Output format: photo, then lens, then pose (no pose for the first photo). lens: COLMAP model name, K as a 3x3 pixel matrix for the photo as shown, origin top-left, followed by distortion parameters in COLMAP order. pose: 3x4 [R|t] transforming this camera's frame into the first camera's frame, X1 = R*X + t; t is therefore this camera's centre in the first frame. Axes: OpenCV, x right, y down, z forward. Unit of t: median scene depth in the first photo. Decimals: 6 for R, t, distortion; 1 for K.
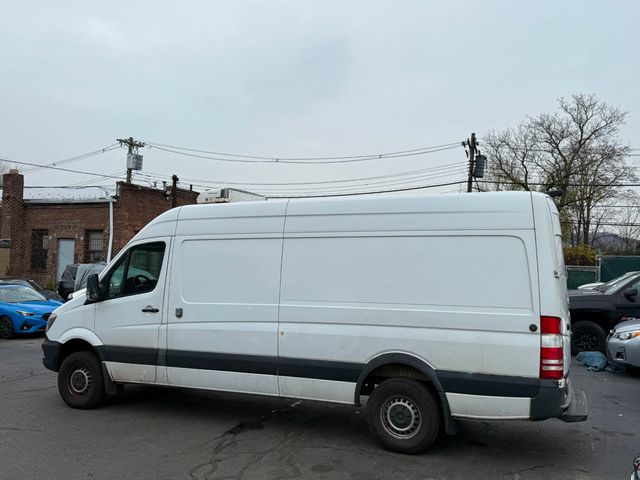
lens RADIAL K [[562.1, 0, 320.0], [0, 562.1, 240.0], [0, 0, 1]] dist [0.186390, -0.390619]
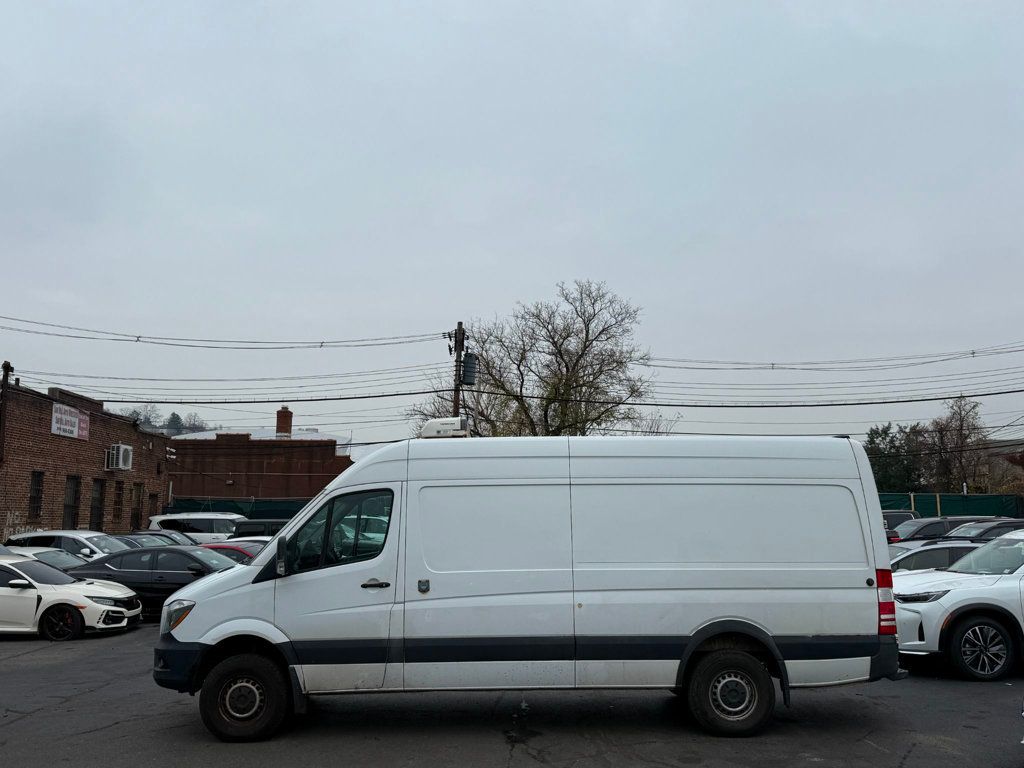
lens RADIAL K [[899.4, 0, 512.0], [0, 899.4, 384.0], [0, 0, 1]] dist [0.186390, -0.390619]
pose [[0.913603, 0.043500, 0.404273, -0.625645], [-0.004357, 0.995251, -0.097245, -0.019582], [-0.406583, 0.087082, 0.909454, -0.144574]]
